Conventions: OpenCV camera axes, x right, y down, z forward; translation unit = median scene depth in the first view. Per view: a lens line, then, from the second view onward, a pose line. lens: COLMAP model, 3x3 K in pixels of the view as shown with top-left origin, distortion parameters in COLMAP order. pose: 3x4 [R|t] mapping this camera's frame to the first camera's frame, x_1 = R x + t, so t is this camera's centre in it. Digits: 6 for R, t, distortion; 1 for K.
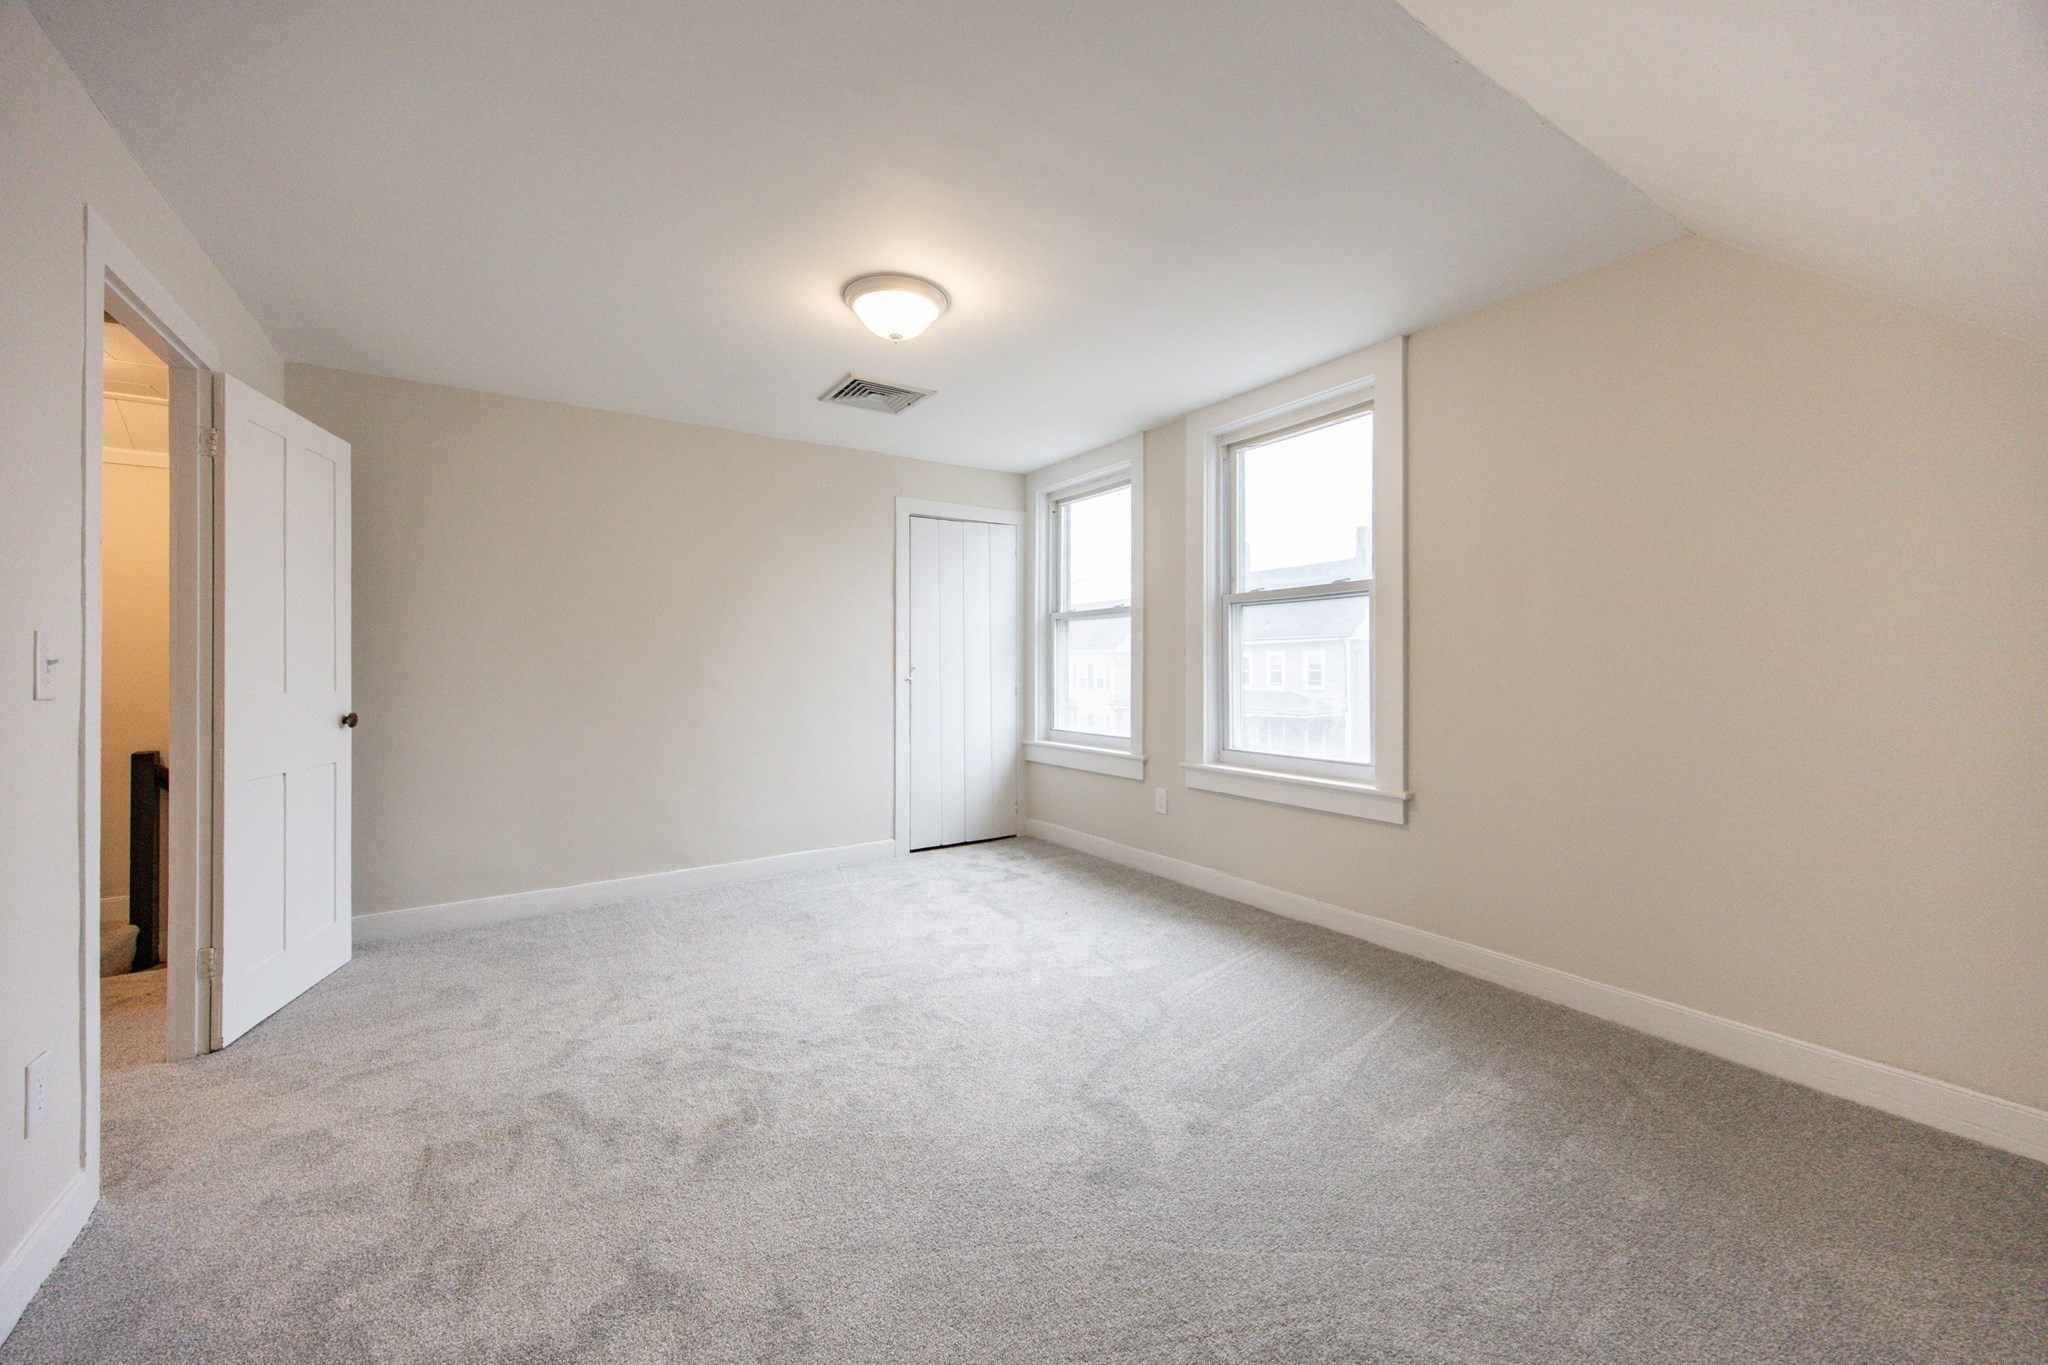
lens RADIAL K [[789.3, 0, 1039.1], [0, 789.3, 662.7], [0, 0, 1]] dist [-0.001419, 0.000213]
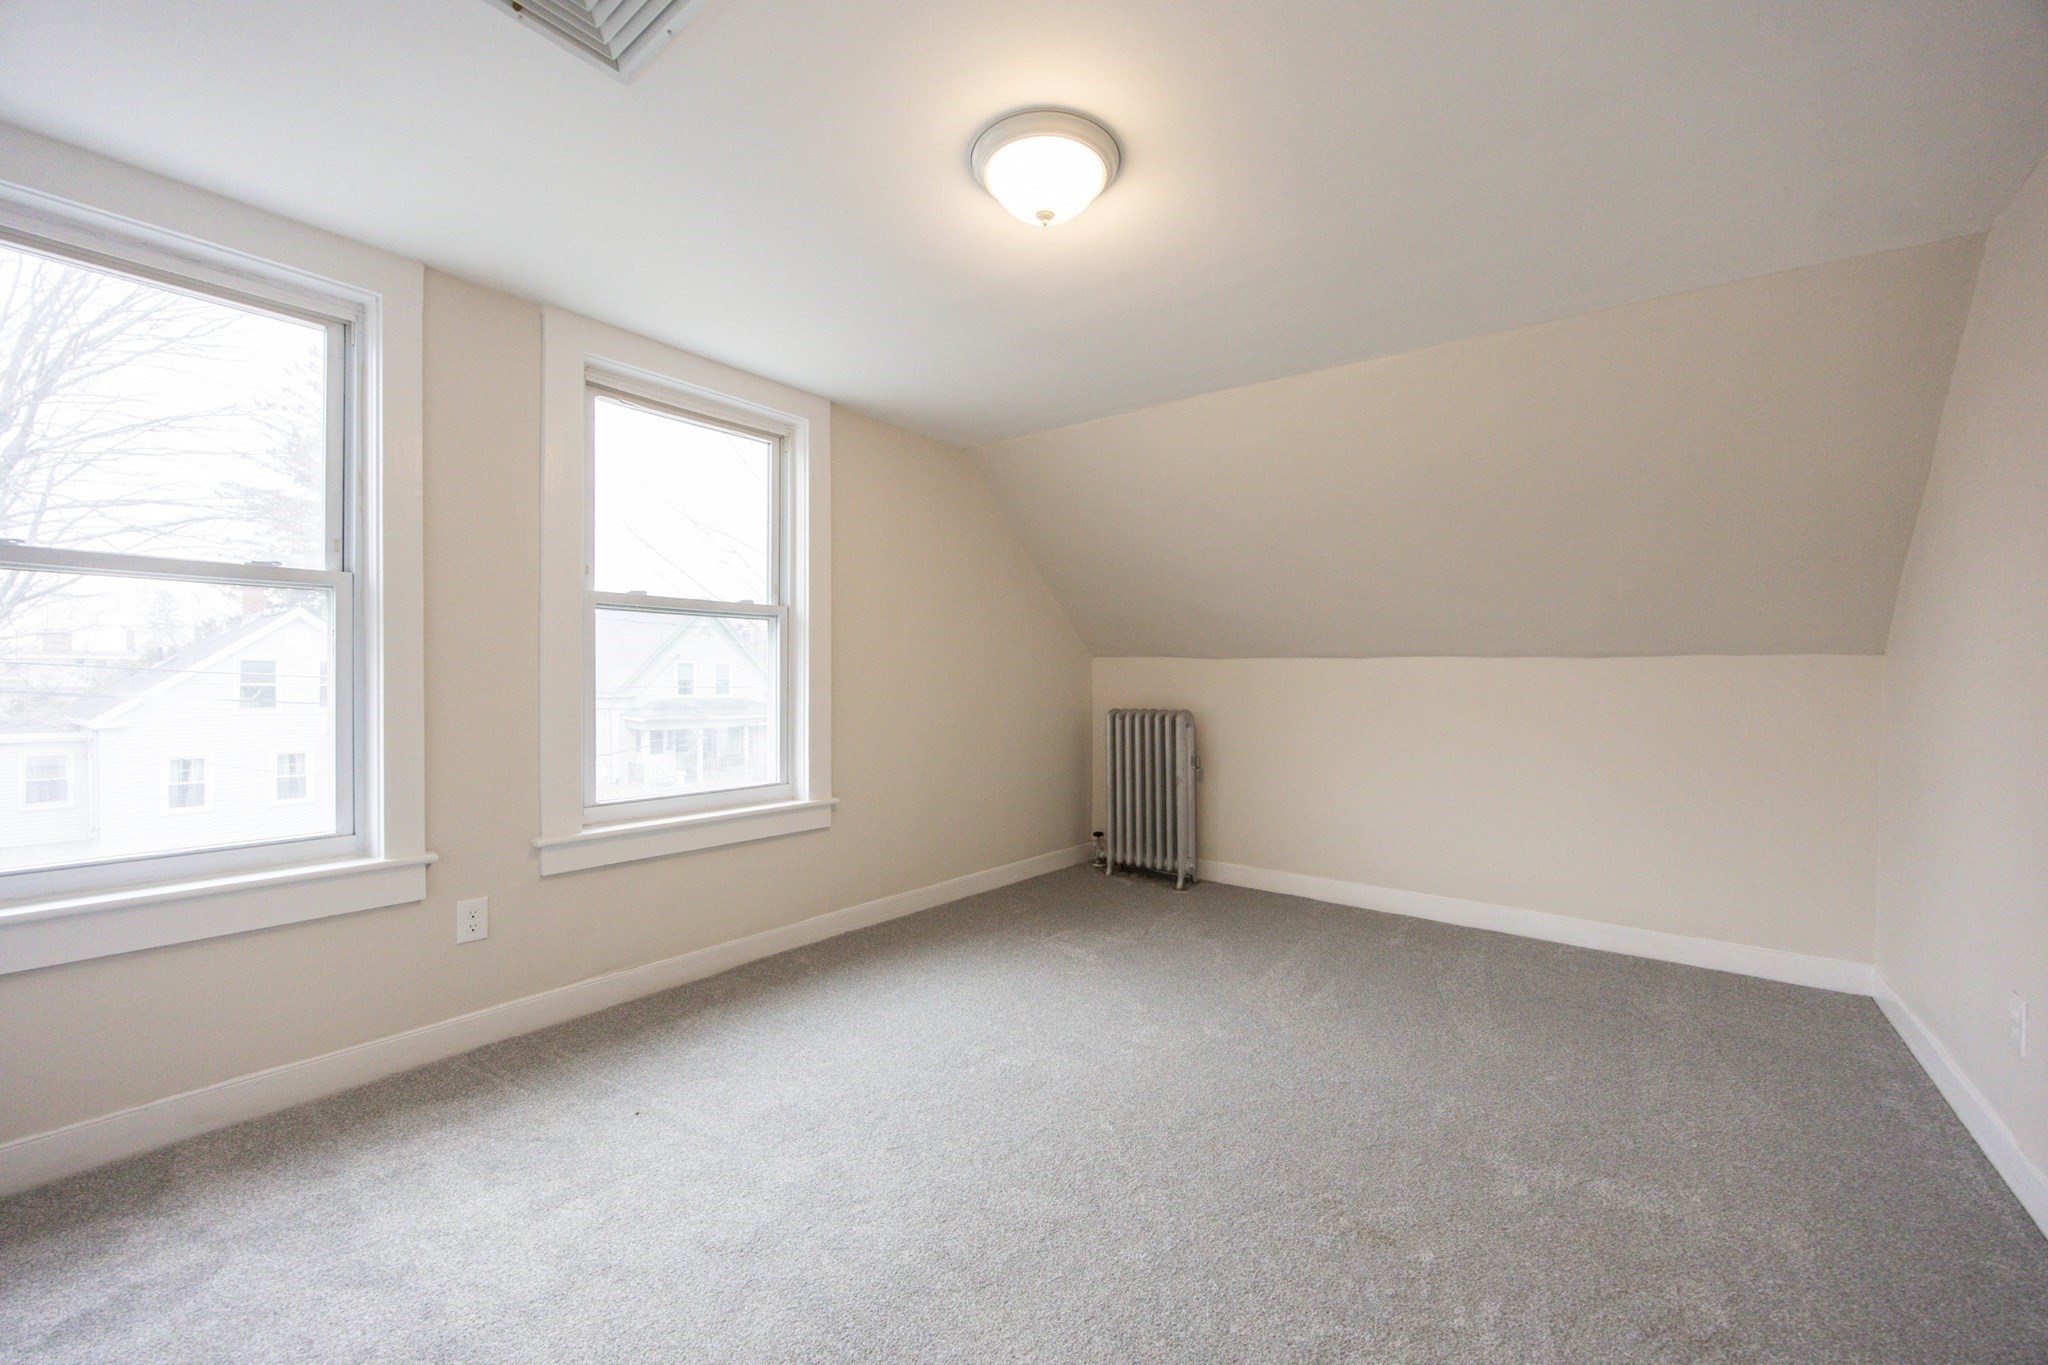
lens RADIAL K [[789.3, 0, 1032.0], [0, 789.3, 686.8], [0, 0, 1]] dist [-0.001419, 0.000213]
pose [[-0.306133, 0.003899, 0.951981, -0.595394], [0.001292, 0.999992, -0.003681, 0.005240], [-0.951988, 0.000103, -0.306135, 0.878893]]
